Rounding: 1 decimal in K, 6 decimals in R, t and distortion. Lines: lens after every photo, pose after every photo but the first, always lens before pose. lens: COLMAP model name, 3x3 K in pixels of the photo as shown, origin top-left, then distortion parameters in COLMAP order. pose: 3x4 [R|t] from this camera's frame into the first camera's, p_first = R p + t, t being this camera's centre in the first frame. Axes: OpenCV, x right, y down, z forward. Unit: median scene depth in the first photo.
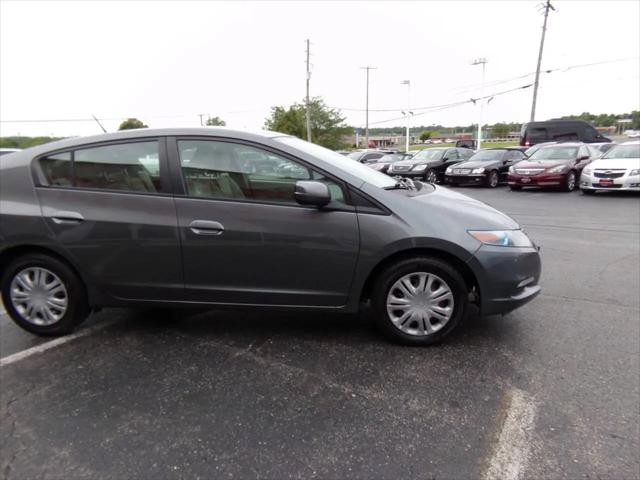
lens RADIAL K [[445.0, 0, 324.3], [0, 445.0, 239.1], [0, 0, 1]] dist [-0.045764, 0.080300]
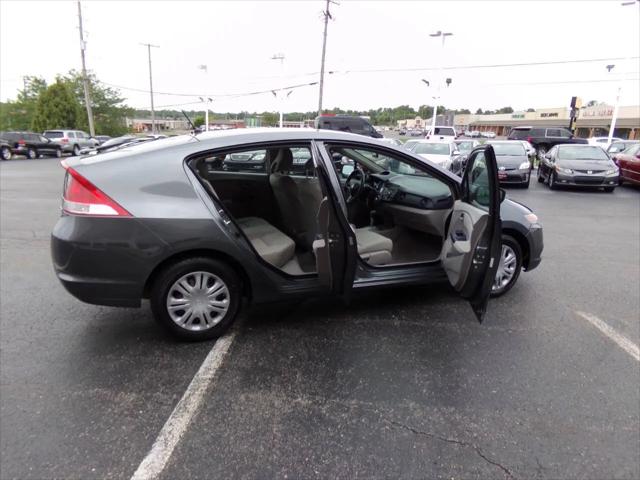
lens RADIAL K [[445.0, 0, 324.3], [0, 445.0, 239.1], [0, 0, 1]] dist [-0.045764, 0.080300]
pose [[0.876759, -0.070208, 0.475777, -0.189340], [0.055335, 0.997443, 0.045217, -0.007799], [-0.477735, -0.013317, 0.878403, 0.003839]]
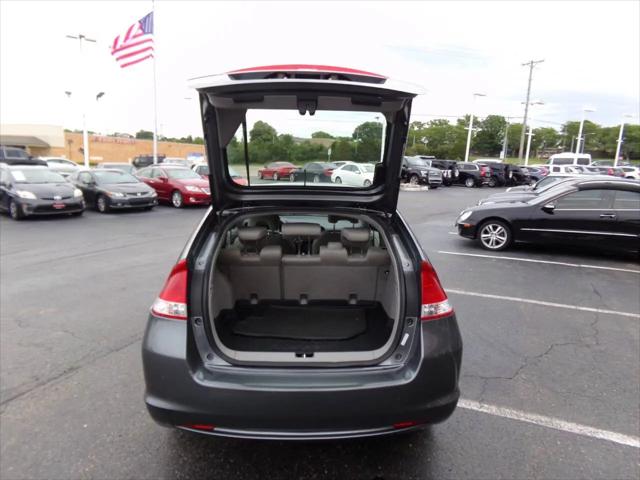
lens RADIAL K [[443.8, 0, 327.4], [0, 443.8, 238.7], [0, 0, 1]] dist [-0.030713, 0.054820]
pose [[-0.158083, -0.148038, 0.976266, -0.332106], [0.183055, 0.967166, 0.176299, -0.076066], [-0.970310, 0.206580, -0.125794, 0.282300]]
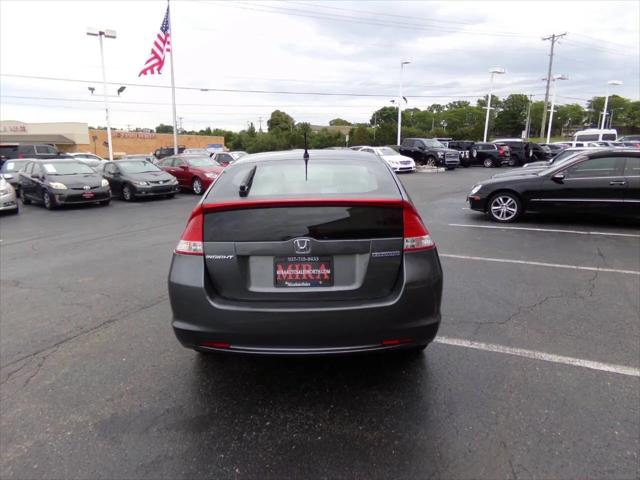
lens RADIAL K [[445.0, 0, 324.3], [0, 445.0, 239.1], [0, 0, 1]] dist [-0.045764, 0.080300]
pose [[-0.109677, -0.170411, 0.979250, -0.360864], [0.219367, 0.956751, 0.191065, -0.062028], [-0.969458, 0.235771, -0.067551, 0.278913]]
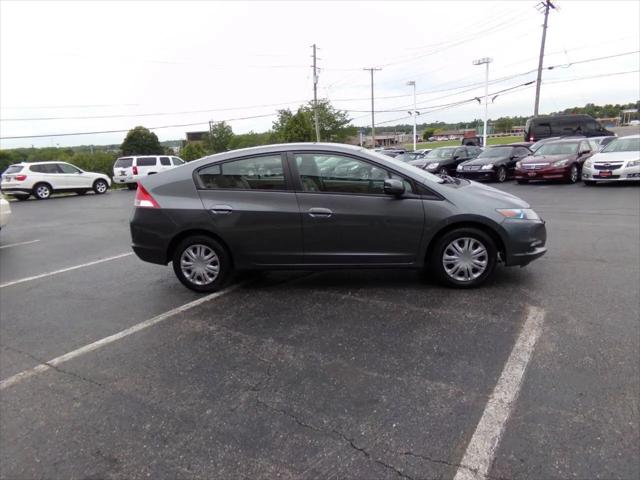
lens RADIAL K [[446.6, 0, 320.0], [0, 446.6, 240.0], [0, 0, 1]] dist [-0.053353, 0.082244]
pose [[0.999323, -0.030256, -0.020916, -0.047724], [0.030255, 0.999542, -0.000386, 0.013427], [0.020918, -0.000247, 0.999781, -0.100628]]
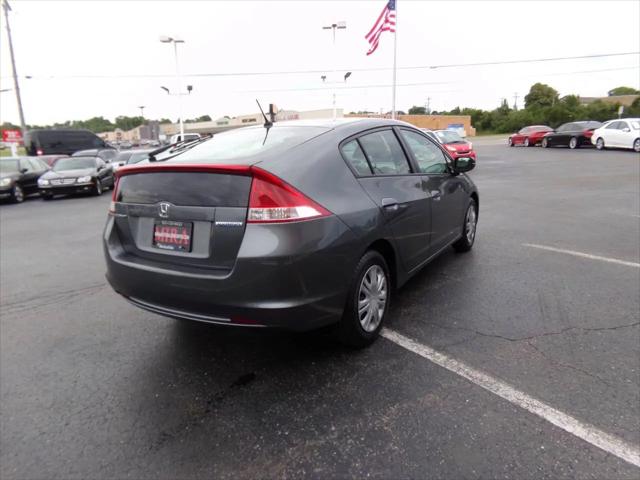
lens RADIAL K [[446.6, 0, 320.0], [0, 446.6, 240.0], [0, 0, 1]] dist [-0.053353, 0.082244]
pose [[0.427474, -0.195840, 0.882560, -0.326321], [0.215790, 0.970138, 0.110754, -0.024428], [-0.877896, 0.143103, 0.456969, 0.146263]]
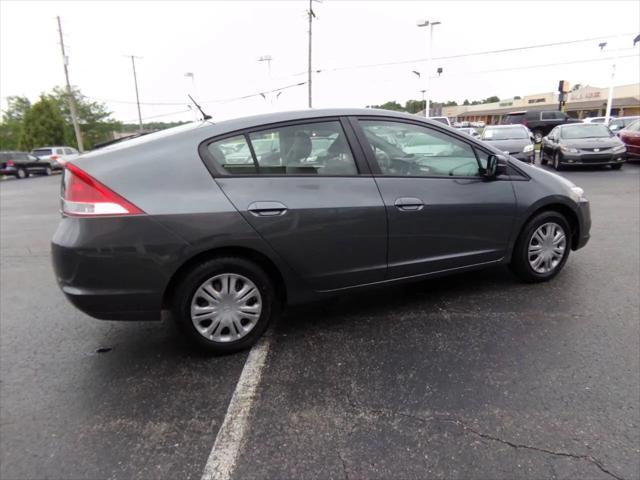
lens RADIAL K [[445.0, 0, 324.3], [0, 445.0, 239.1], [0, 0, 1]] dist [-0.045764, 0.080300]
pose [[0.865318, -0.130206, 0.484015, -0.193683], [0.125181, 0.991208, 0.042849, -0.002897], [-0.485339, 0.023512, 0.874010, 0.037856]]
